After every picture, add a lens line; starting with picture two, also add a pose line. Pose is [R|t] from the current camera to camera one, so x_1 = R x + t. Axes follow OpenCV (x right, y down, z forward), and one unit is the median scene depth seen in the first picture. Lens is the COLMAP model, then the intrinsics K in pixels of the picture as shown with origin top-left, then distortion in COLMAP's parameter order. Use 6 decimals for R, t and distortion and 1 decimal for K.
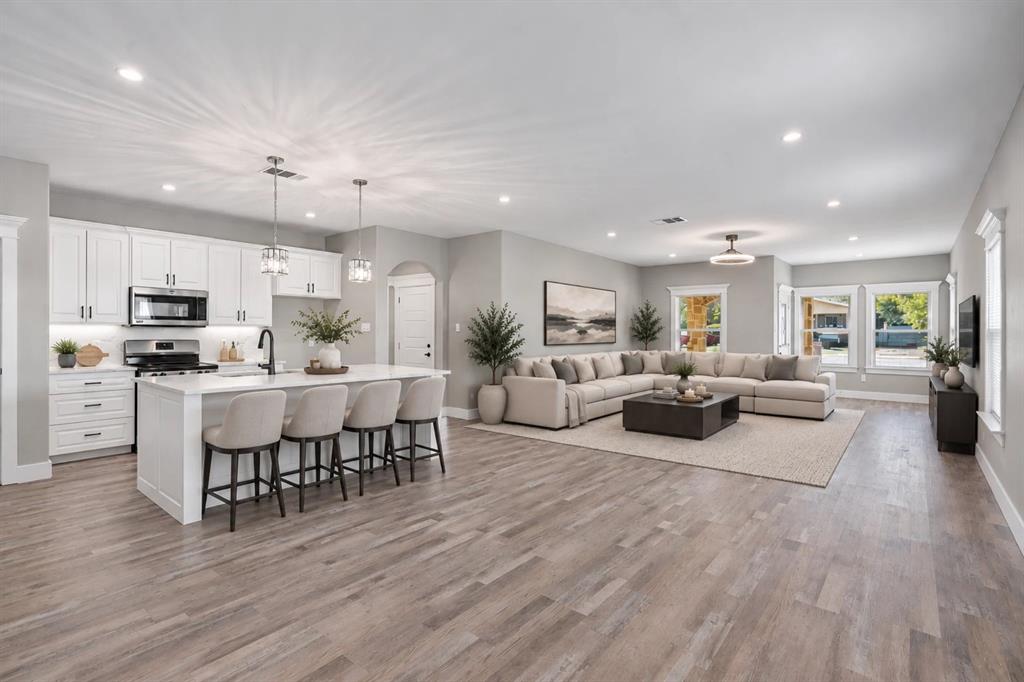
lens RADIAL K [[490.8, 0, 495.3], [0, 490.8, 327.5], [0, 0, 1]] dist [-0.000945, 0.000595]
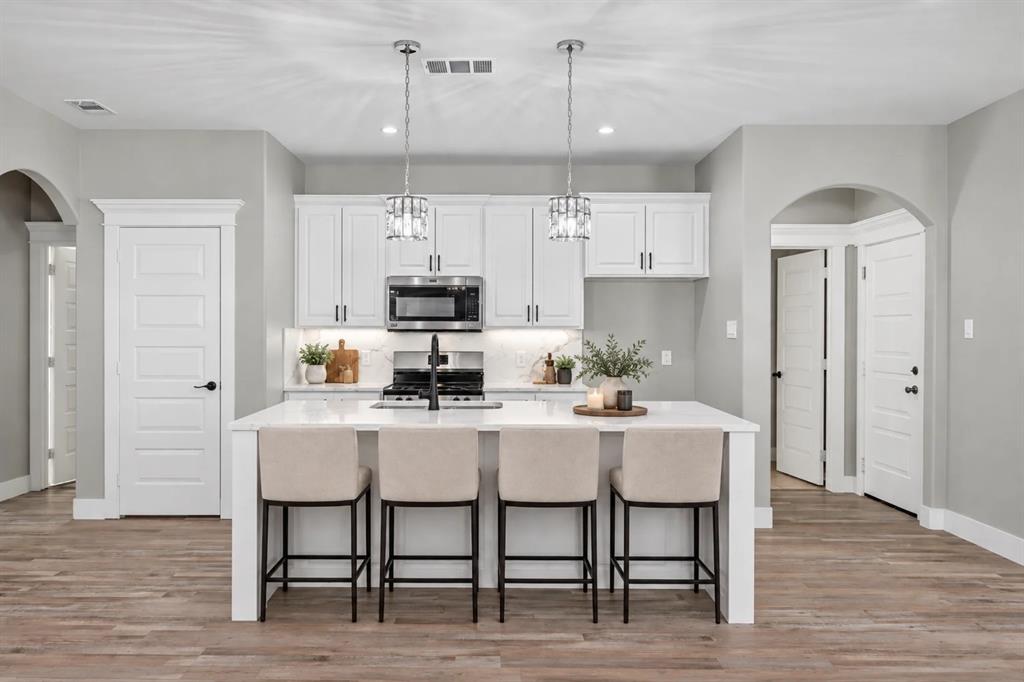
lens RADIAL K [[800.5, 0, 505.2], [0, 800.5, 343.8], [0, 0, 1]] dist [0.005620, -0.001169]
pose [[0.649565, 0.005581, -0.760286, 0.250300], [0.004311, 0.999930, 0.011024, 0.003759], [0.760294, -0.010438, 0.649495, 0.321623]]
